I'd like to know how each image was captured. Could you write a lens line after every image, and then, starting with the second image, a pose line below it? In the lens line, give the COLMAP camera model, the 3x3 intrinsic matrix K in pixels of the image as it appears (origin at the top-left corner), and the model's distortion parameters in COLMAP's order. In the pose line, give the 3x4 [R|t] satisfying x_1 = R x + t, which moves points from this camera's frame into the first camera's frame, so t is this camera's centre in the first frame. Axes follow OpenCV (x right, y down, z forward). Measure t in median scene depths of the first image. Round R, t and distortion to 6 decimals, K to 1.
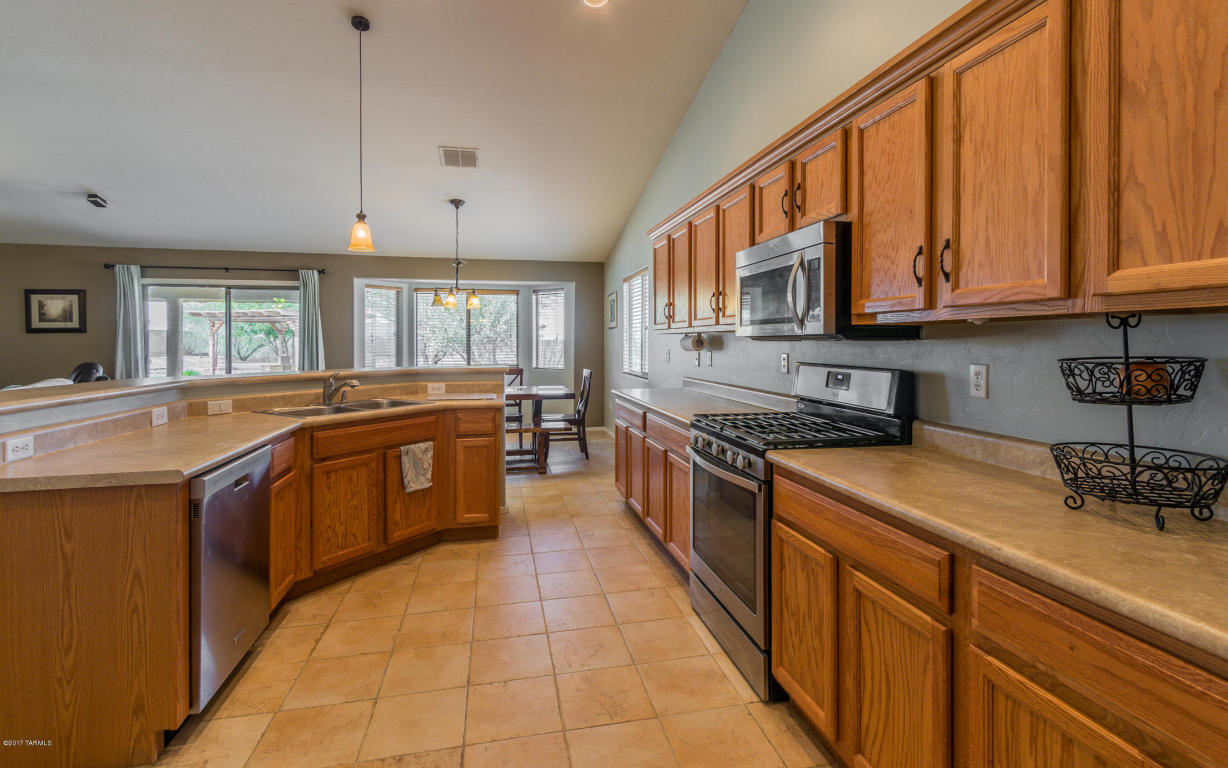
lens RADIAL K [[568.2, 0, 610.8], [0, 568.2, 346.2], [0, 0, 1]] dist [0.010722, -0.002111]
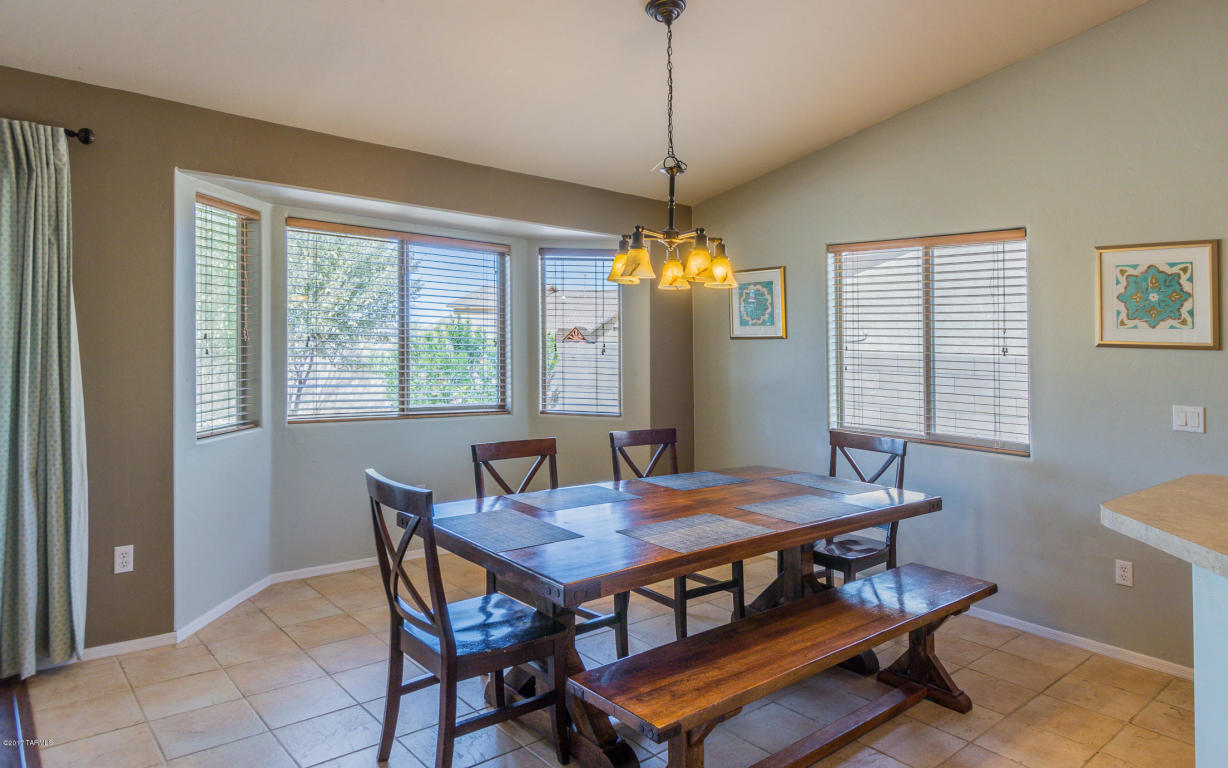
lens RADIAL K [[772.5, 0, 633.0], [0, 772.5, 319.9], [0, 0, 1]] dist [-0.002220, 0.000495]
pose [[0.871440, 0.045096, 0.488425, -0.877793], [-0.030717, 0.998828, -0.037417, -0.038471], [-0.489539, 0.017604, 0.871803, 0.922994]]
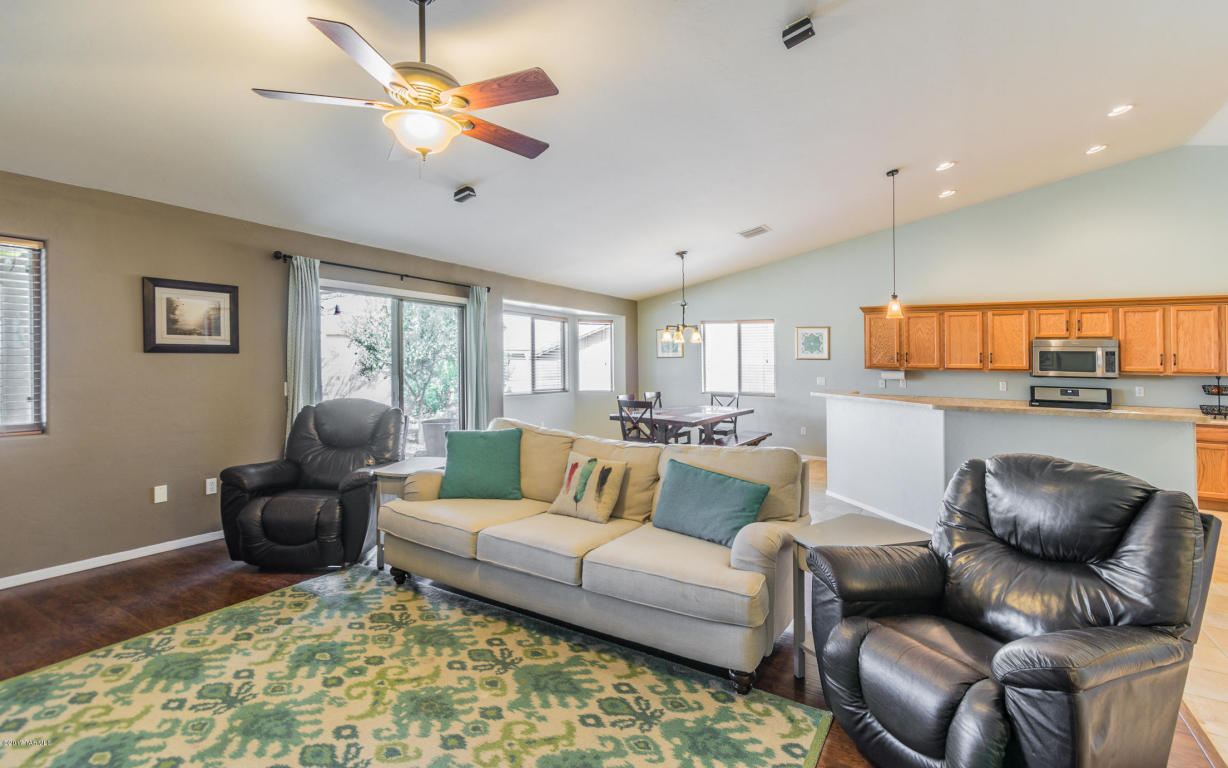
lens RADIAL K [[568.2, 0, 619.9], [0, 568.2, 354.2], [0, 0, 1]] dist [0.010722, -0.002111]
pose [[0.691434, 0.021895, 0.722108, -1.985808], [-0.013020, 0.999756, -0.017846, -0.030033], [-0.722322, 0.002937, 0.691550, 0.439480]]
